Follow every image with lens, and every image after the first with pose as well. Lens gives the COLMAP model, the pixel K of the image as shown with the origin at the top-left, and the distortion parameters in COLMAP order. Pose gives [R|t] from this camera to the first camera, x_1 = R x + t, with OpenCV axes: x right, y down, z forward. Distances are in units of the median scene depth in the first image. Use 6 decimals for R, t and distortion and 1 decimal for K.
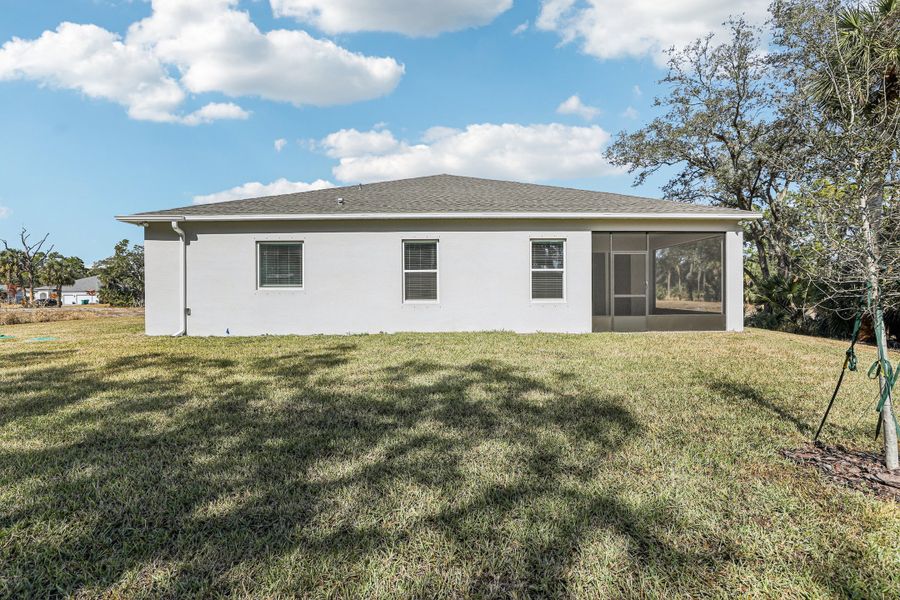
lens RADIAL K [[456.1, 0, 450.0], [0, 456.1, 300.0], [0, 0, 1]] dist [-0.054615, -0.000006]
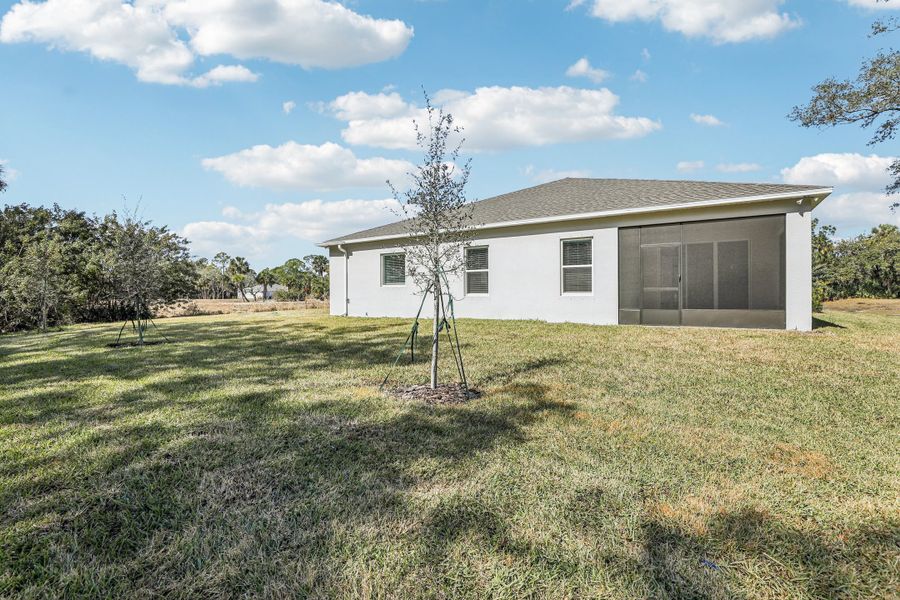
lens RADIAL K [[407.2, 0, 448.3], [0, 407.2, 295.1], [0, 0, 1]] dist [-0.049278, 0.000186]
pose [[0.822957, 0.002616, -0.568097, 0.516995], [0.002697, 0.999960, 0.008512, -0.005311], [0.568097, -0.008537, 0.822918, 0.016811]]
